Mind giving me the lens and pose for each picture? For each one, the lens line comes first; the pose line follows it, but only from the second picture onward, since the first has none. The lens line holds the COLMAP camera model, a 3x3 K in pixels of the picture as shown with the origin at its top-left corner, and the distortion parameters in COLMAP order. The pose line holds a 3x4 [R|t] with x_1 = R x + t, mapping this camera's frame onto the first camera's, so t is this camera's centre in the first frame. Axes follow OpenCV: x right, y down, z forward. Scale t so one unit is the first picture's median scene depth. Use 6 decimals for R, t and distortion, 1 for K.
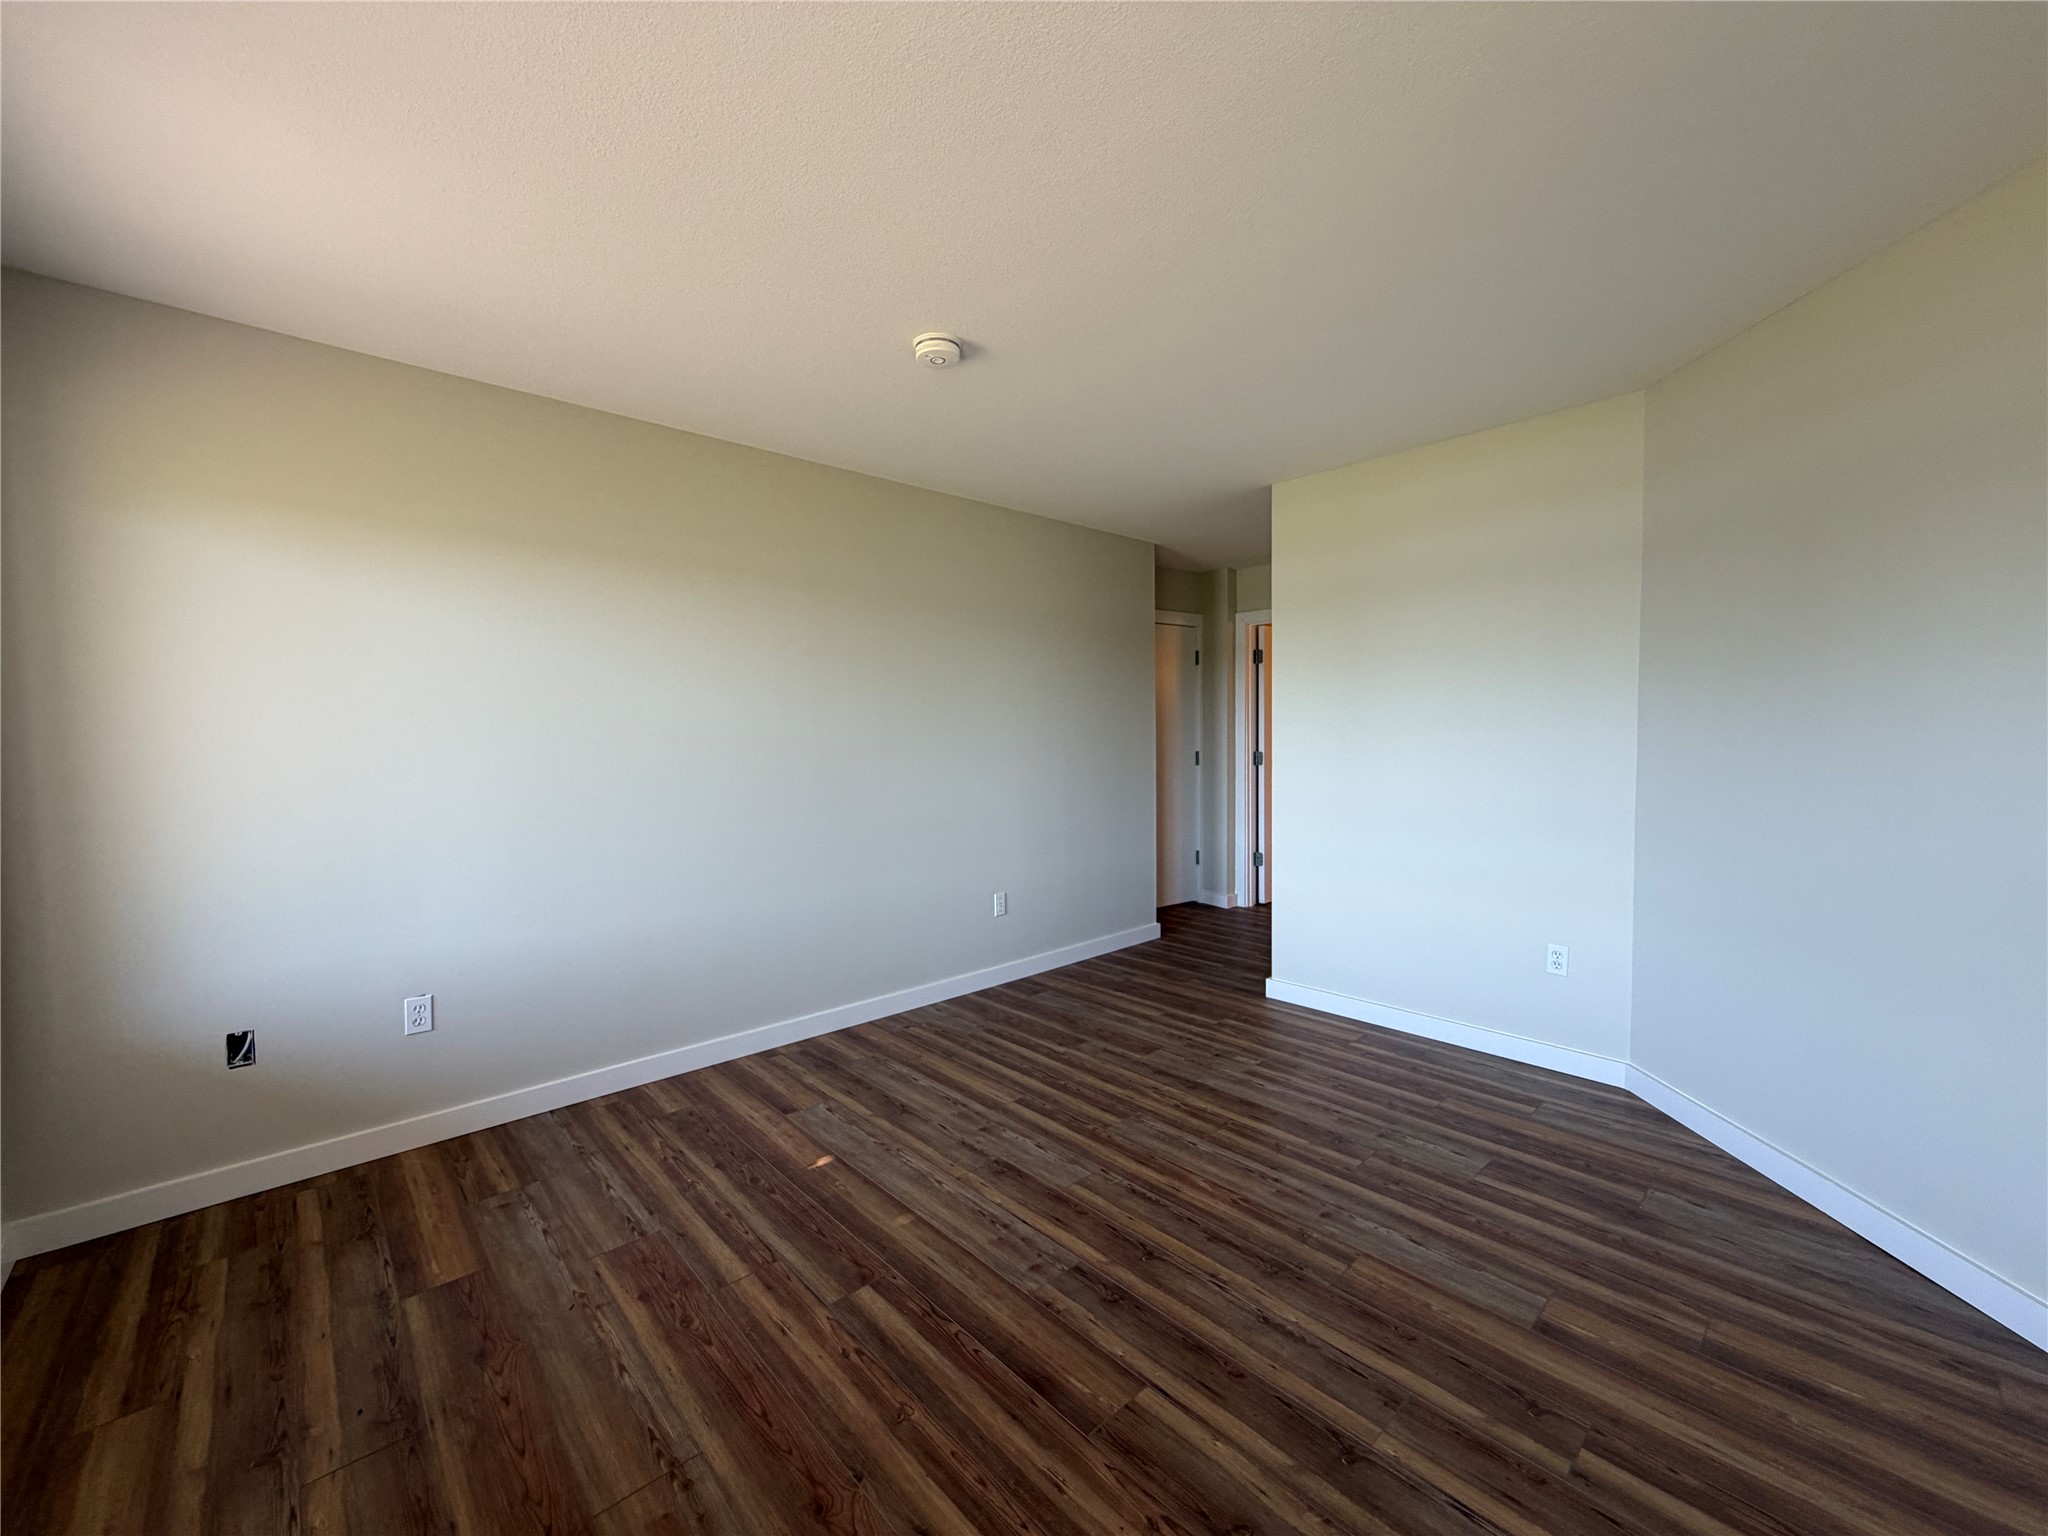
lens RADIAL K [[817.0, 0, 1019.5], [0, 817.0, 767.6], [0, 0, 1]] dist [-0.001064, -0.000028]
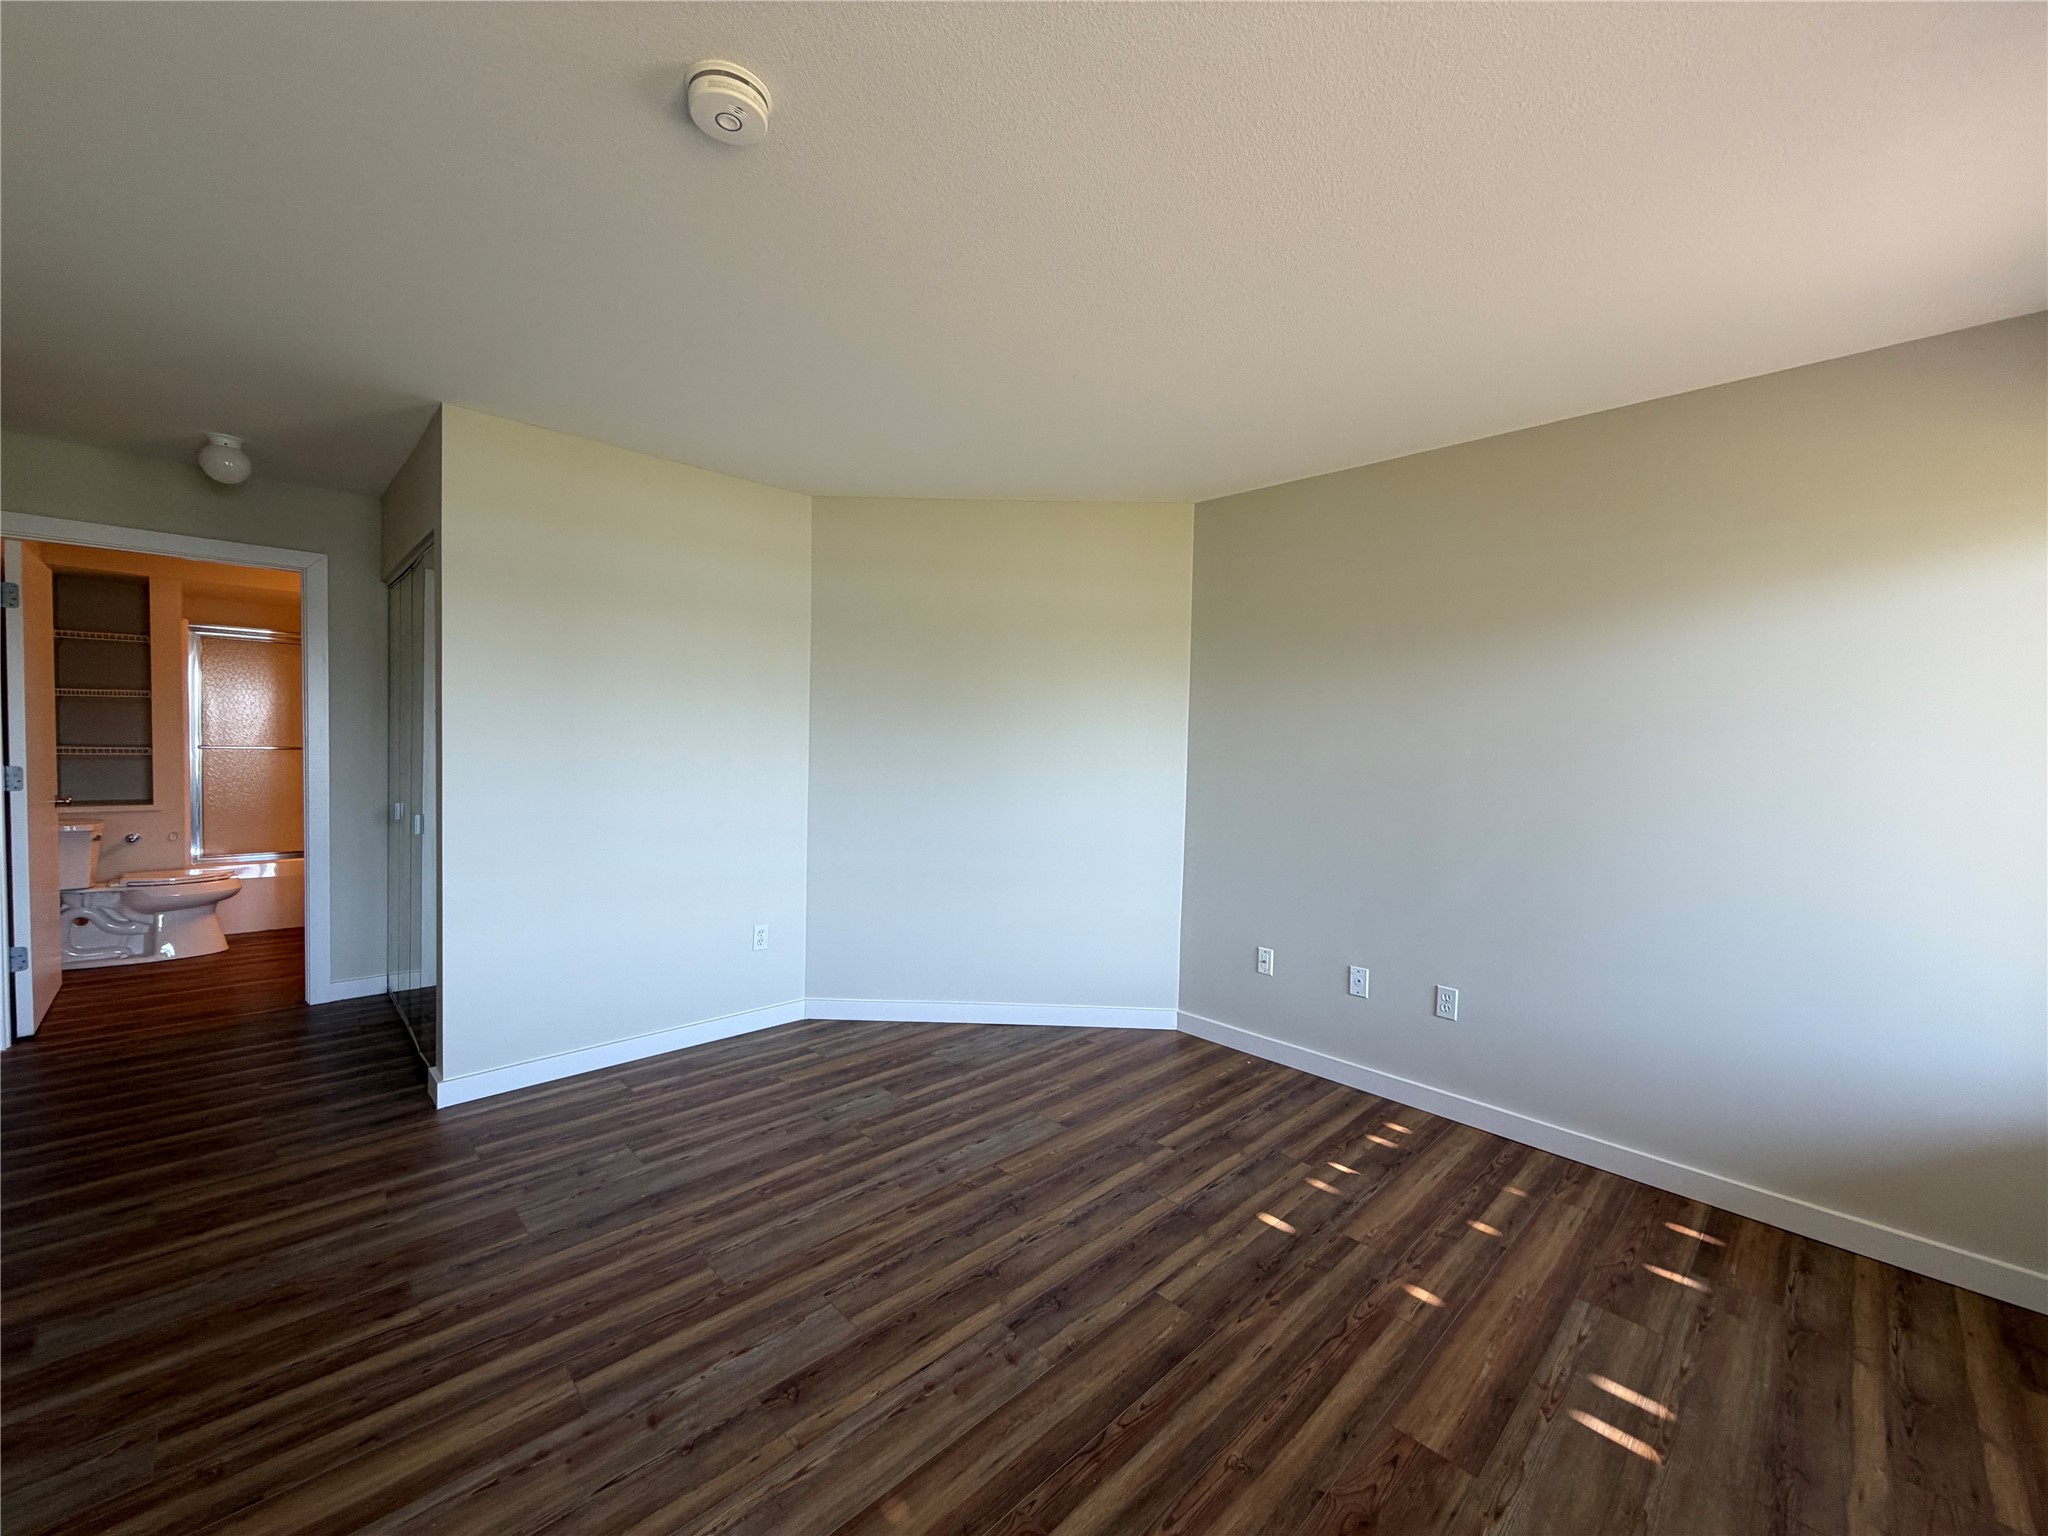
lens RADIAL K [[817.0, 0, 1019.5], [0, 817.0, 767.6], [0, 0, 1]] dist [-0.001064, -0.000028]
pose [[-0.032457, -0.022260, 0.999225, -0.704511], [0.018460, 0.999568, 0.022867, -0.047120], [-0.999303, 0.019188, -0.032032, 0.821892]]
